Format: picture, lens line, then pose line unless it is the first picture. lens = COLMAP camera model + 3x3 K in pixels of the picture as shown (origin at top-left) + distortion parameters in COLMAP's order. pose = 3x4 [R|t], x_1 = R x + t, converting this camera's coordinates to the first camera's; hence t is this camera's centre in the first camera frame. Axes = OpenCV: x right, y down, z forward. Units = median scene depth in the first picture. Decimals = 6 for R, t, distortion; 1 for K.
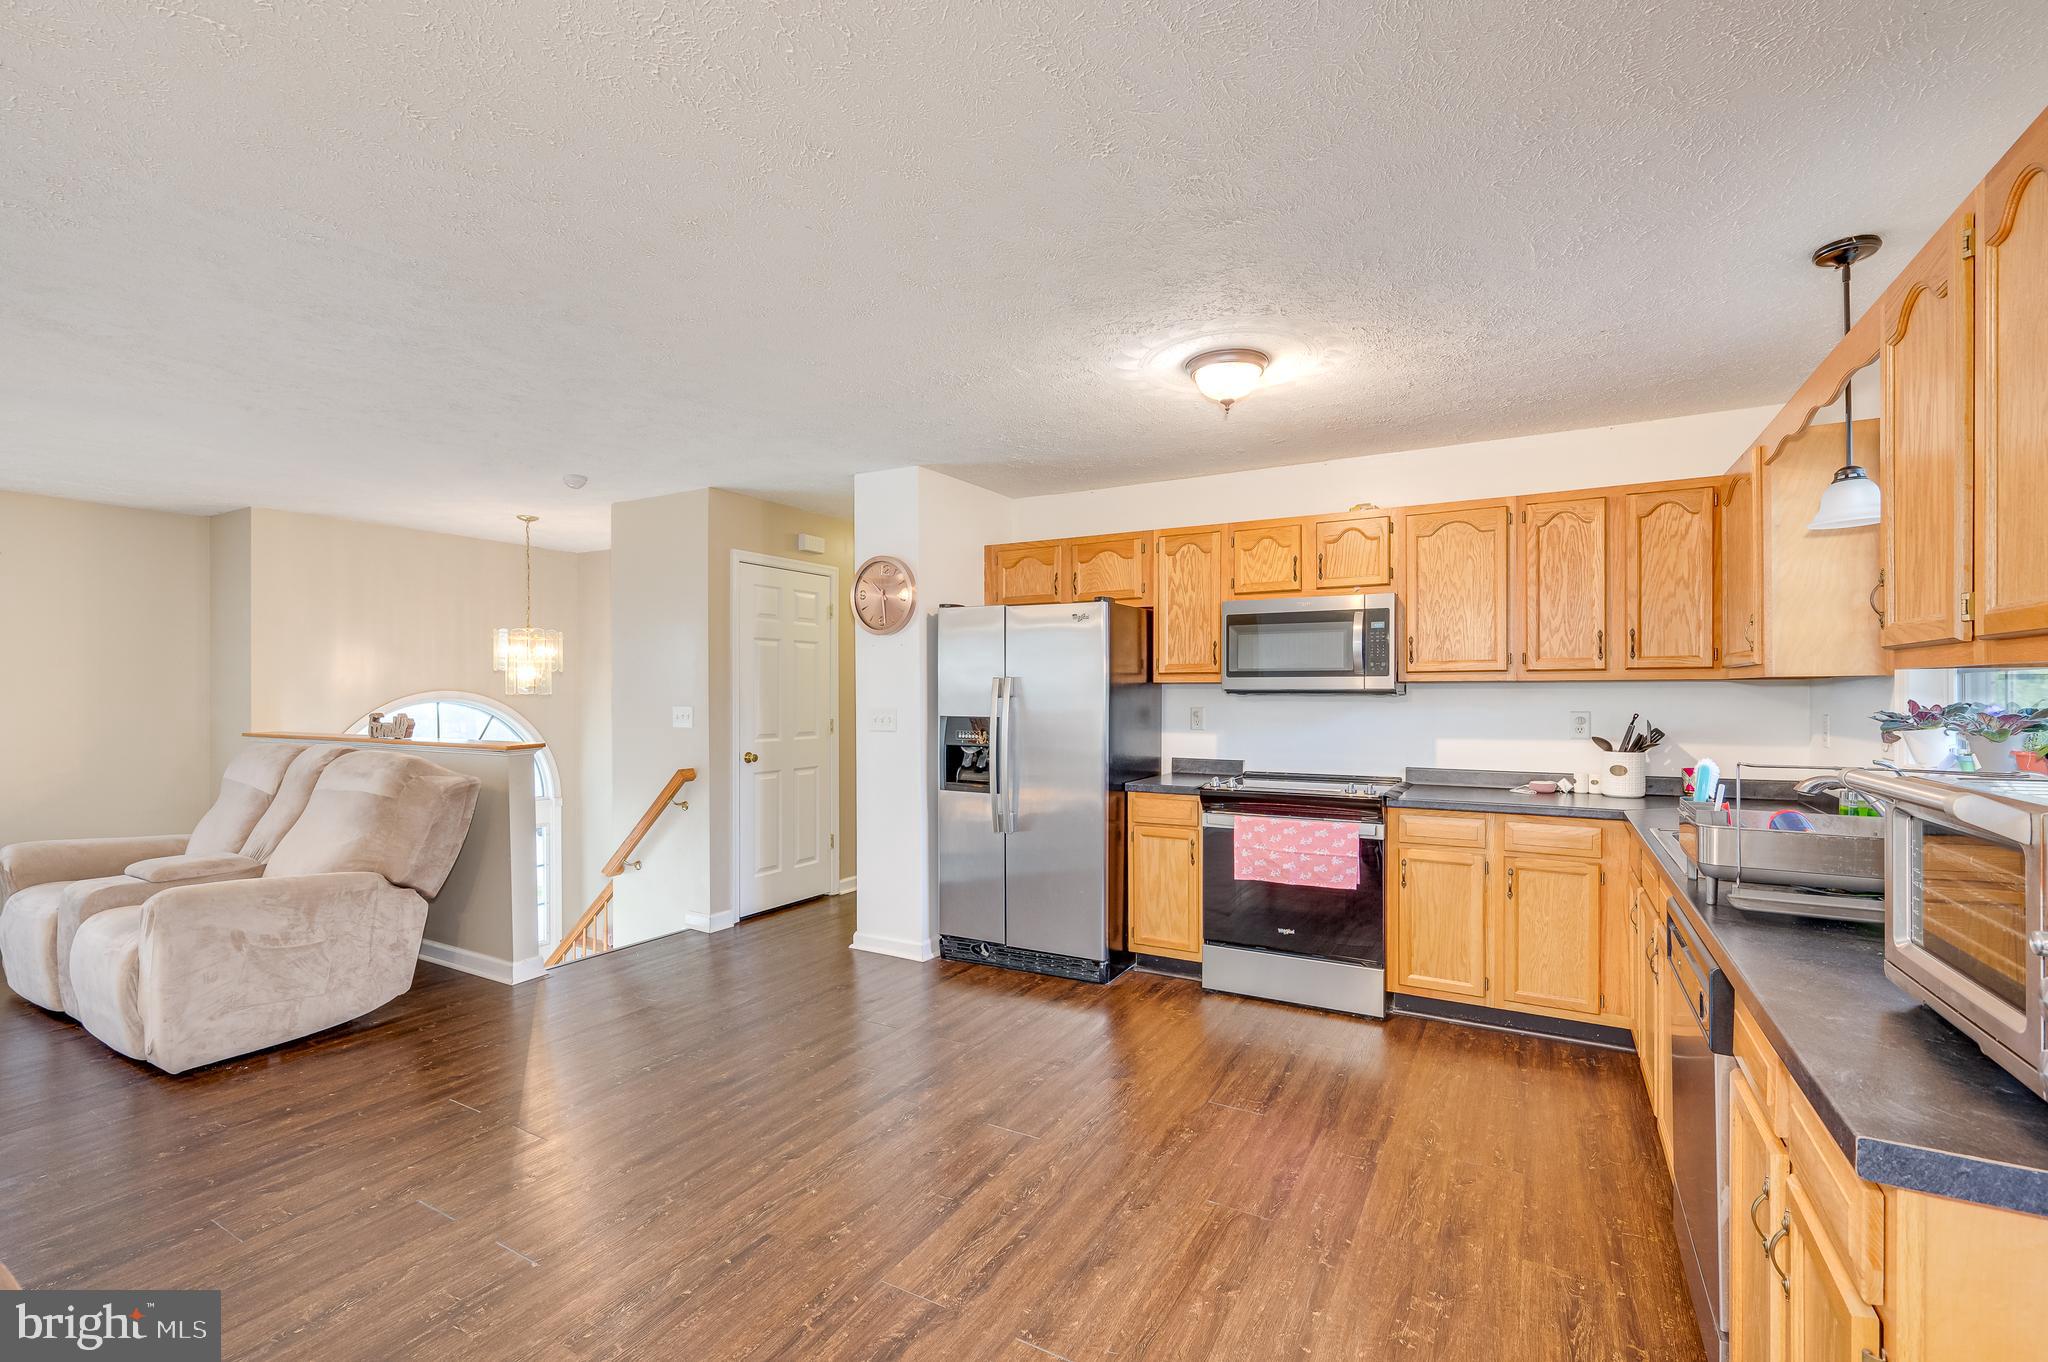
lens RADIAL K [[898.6, 0, 1025.8], [0, 898.6, 695.7], [0, 0, 1]] dist [-0.003478, 0.000214]
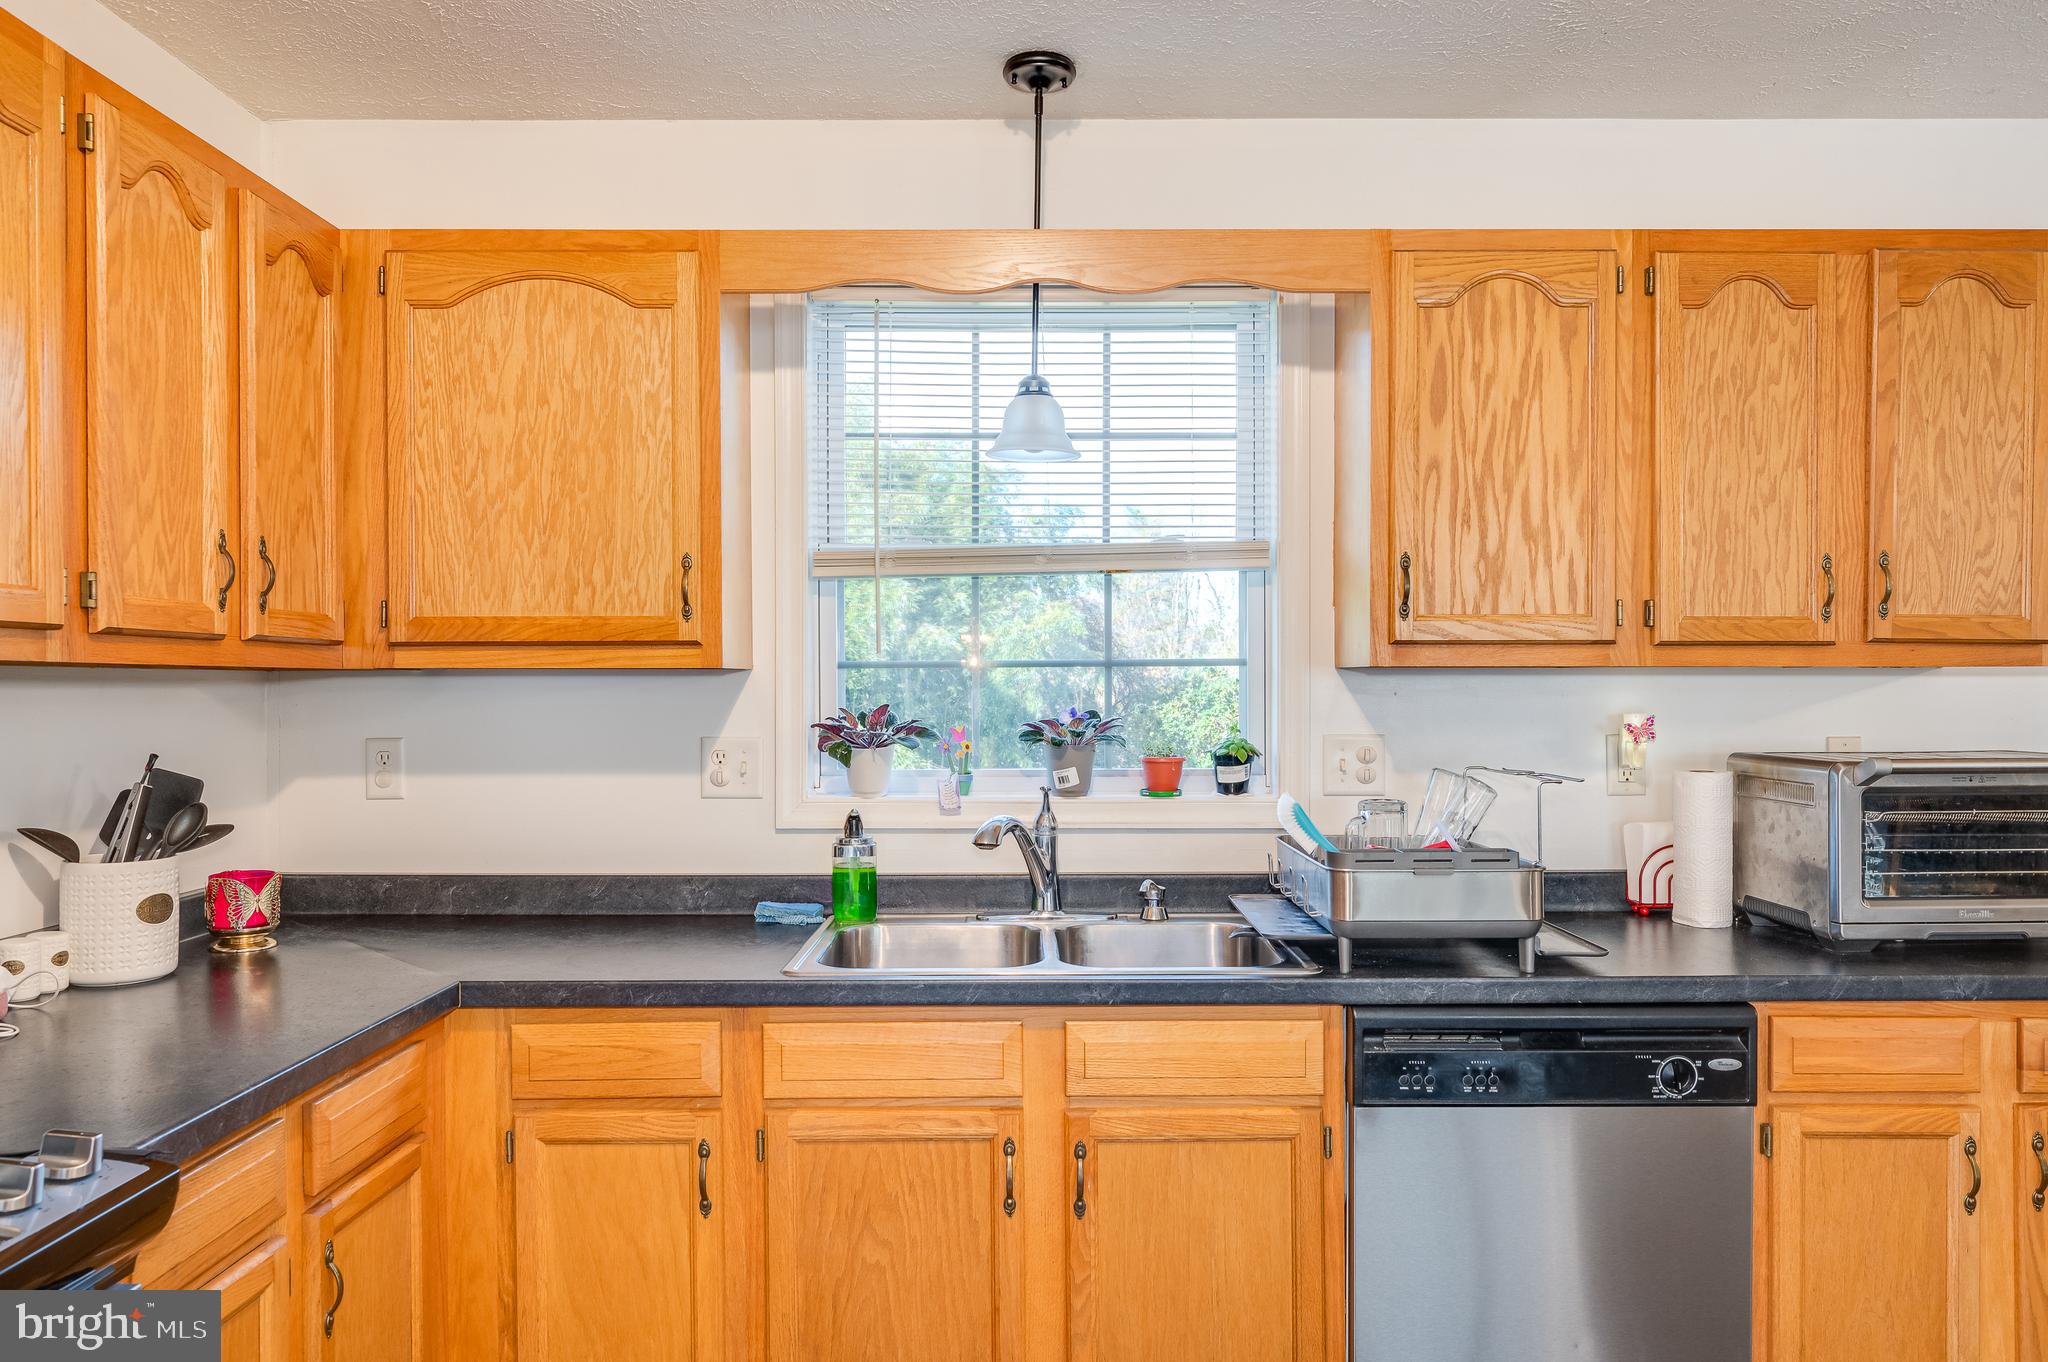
lens RADIAL K [[1418.2, 0, 1006.2], [0, 1418.2, 685.7], [0, 0, 1]] dist [0.007741, -0.005309]
pose [[-0.502507, 0.005062, 0.864558, -0.027291], [0.007801, 0.999969, -0.001320, -0.005591], [-0.864538, 0.006081, -0.502531, 0.998679]]
